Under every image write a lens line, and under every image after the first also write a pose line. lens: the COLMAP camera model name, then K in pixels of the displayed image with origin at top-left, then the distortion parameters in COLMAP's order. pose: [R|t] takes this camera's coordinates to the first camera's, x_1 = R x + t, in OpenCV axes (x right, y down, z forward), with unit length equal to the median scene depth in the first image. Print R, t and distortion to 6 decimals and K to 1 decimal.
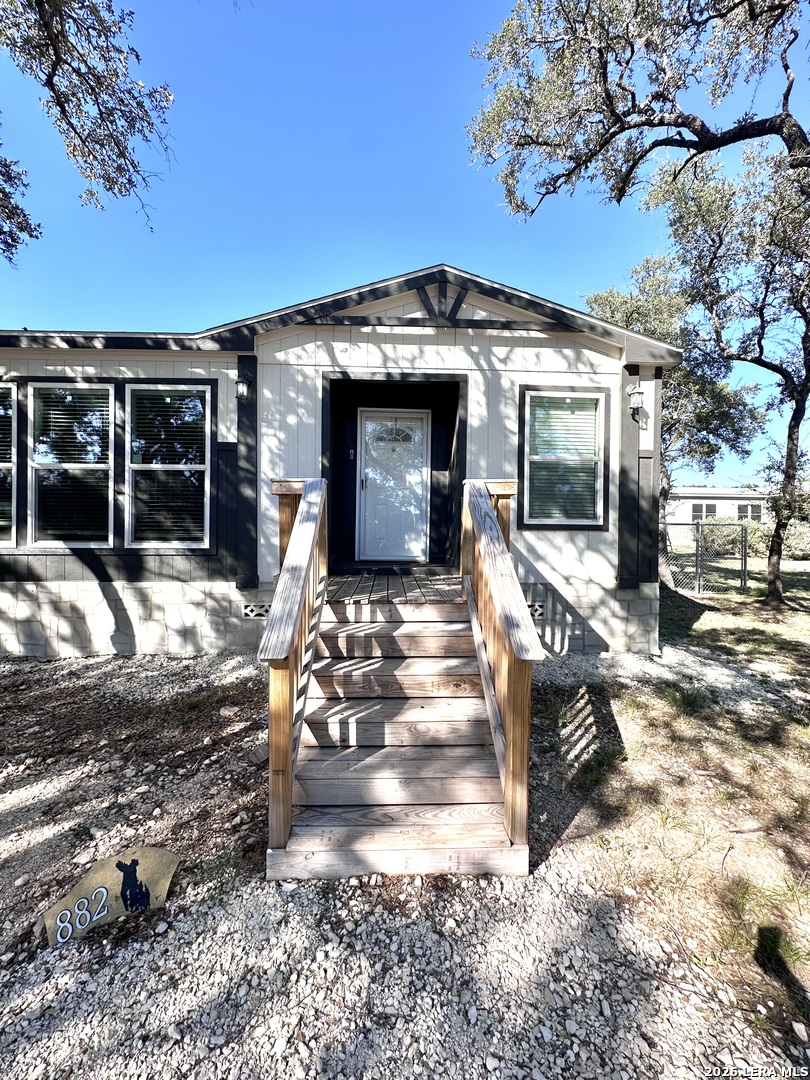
lens RADIAL K [[432.6, 0, 403.8], [0, 432.6, 538.7], [0, 0, 1]] dist [-0.003377, 0.000858]
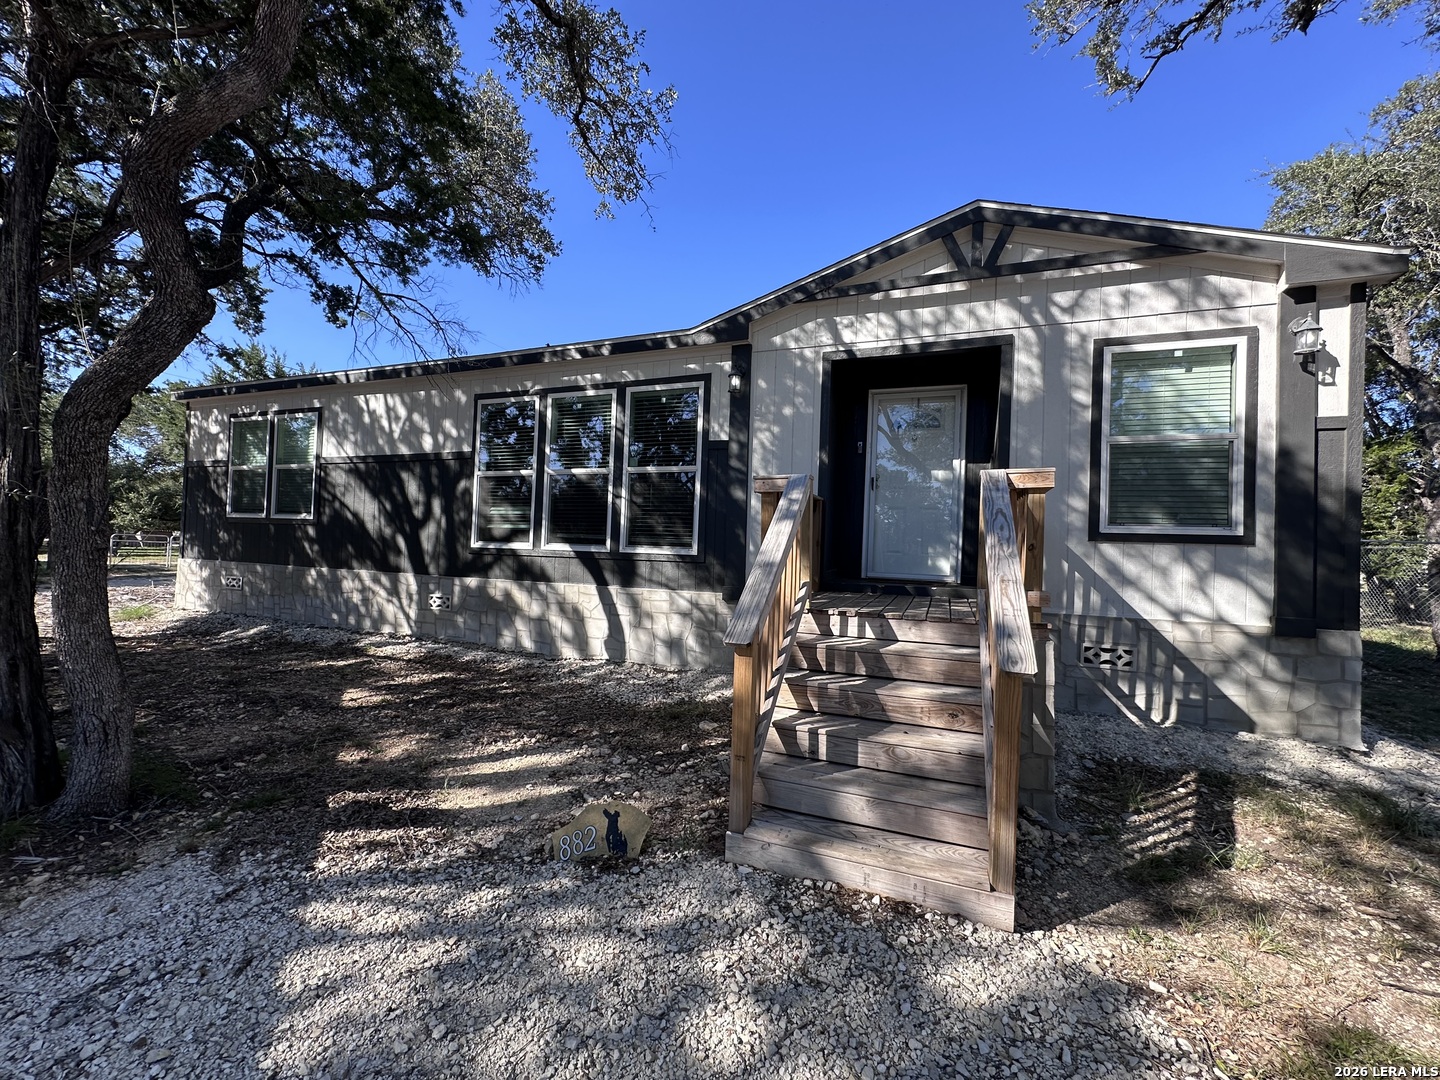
lens RADIAL K [[576.8, 0, 714.7], [0, 576.8, 540.9], [0, 0, 1]] dist [-0.003377, 0.000858]
pose [[0.916303, 0.016245, -0.400155, 0.078562], [-0.031239, 0.999032, -0.030976, 0.029339], [0.399265, 0.040884, 0.915924, -0.120122]]
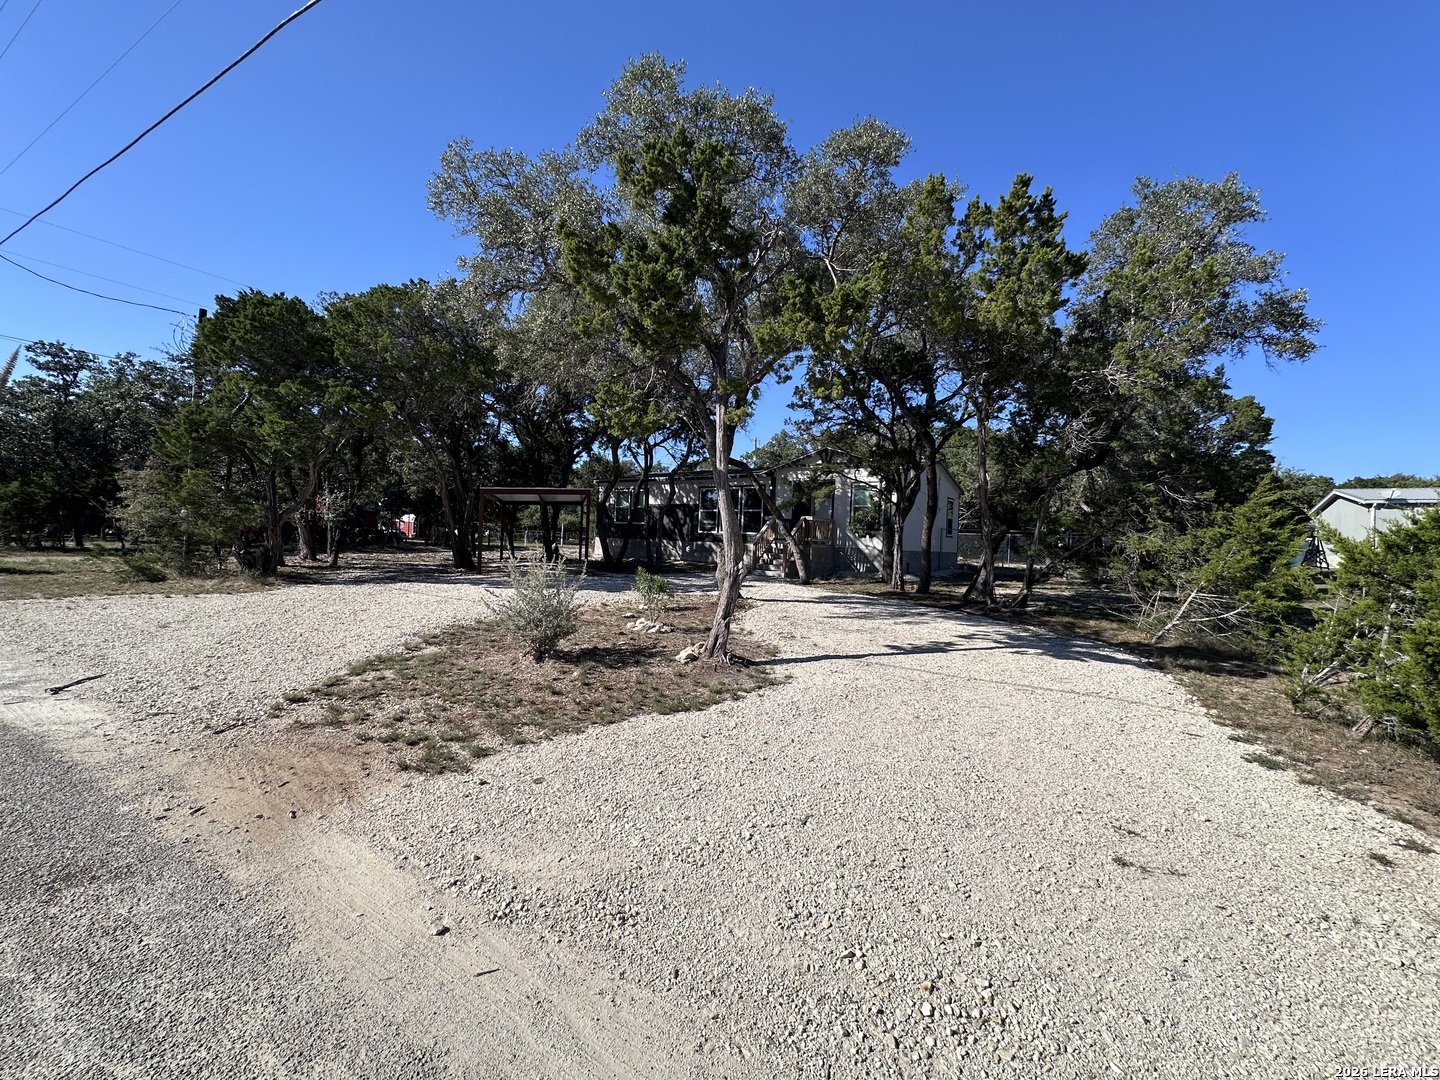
lens RADIAL K [[576.8, 0, 716.2], [0, 576.8, 530.0], [0, 0, 1]] dist [-0.003377, 0.000858]
pose [[0.787241, 0.010323, -0.616559, 2.044180], [-0.041213, 0.998505, -0.035904, 0.167164], [0.615267, 0.053675, 0.786490, -2.765959]]
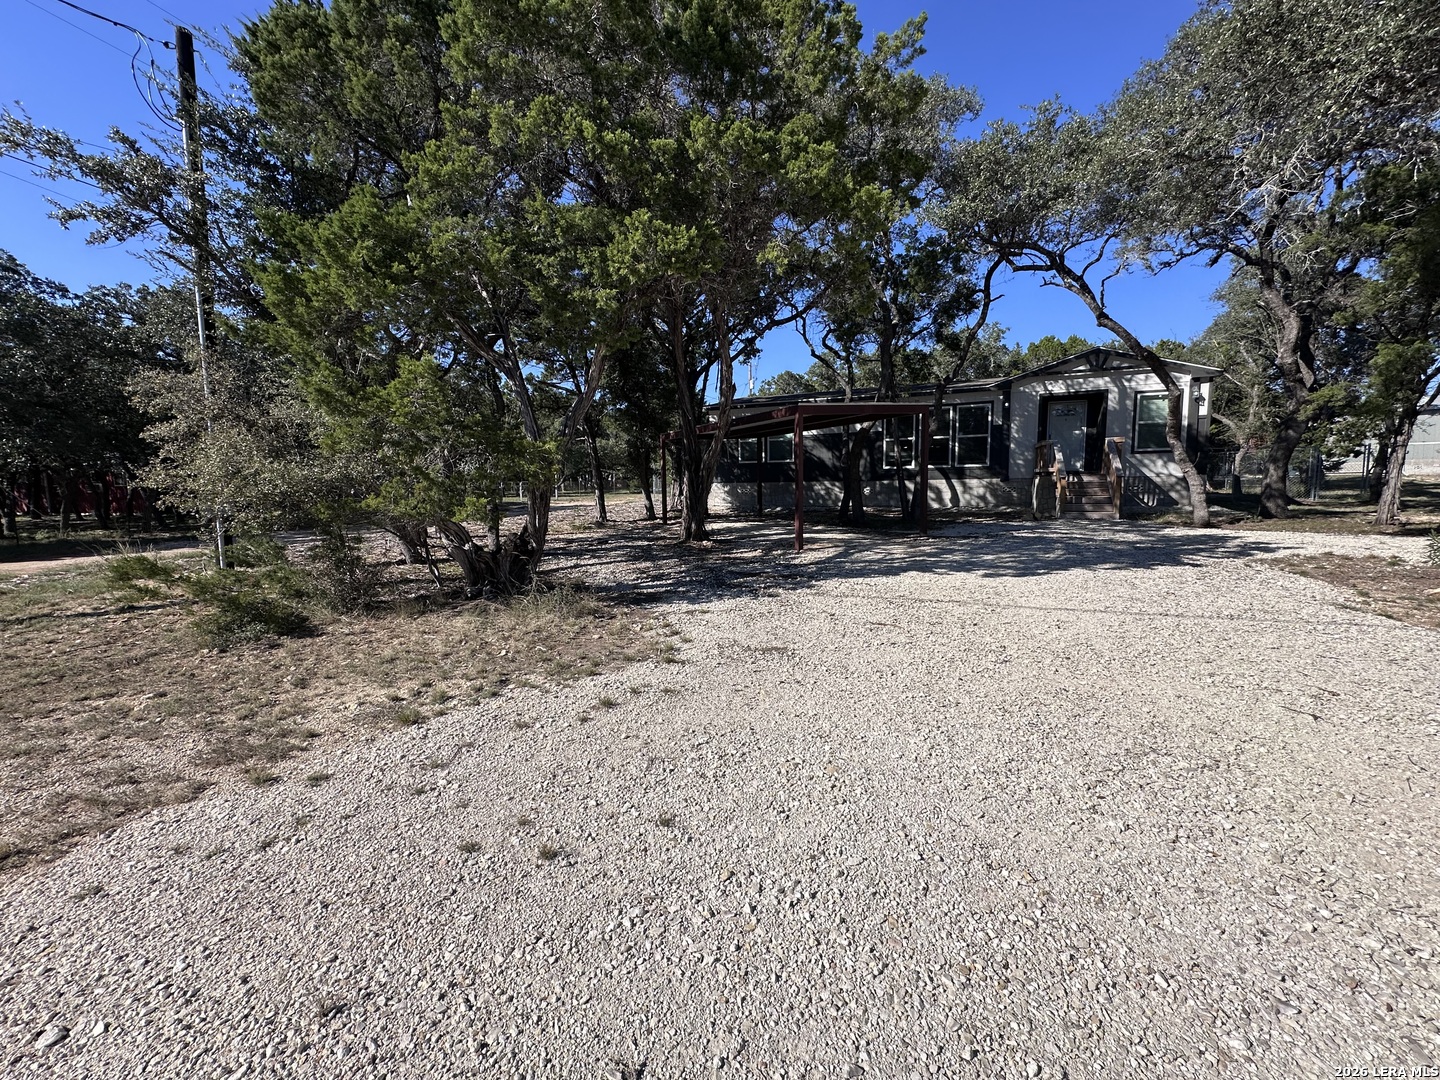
lens RADIAL K [[576.8, 0, 715.9], [0, 576.8, 537.1], [0, 0, 1]] dist [-0.003377, 0.000858]
pose [[0.903228, 0.016249, -0.428853, -0.446018], [0.018934, 0.996801, 0.077646, 0.151997], [0.428743, -0.078252, 0.900031, -2.911590]]
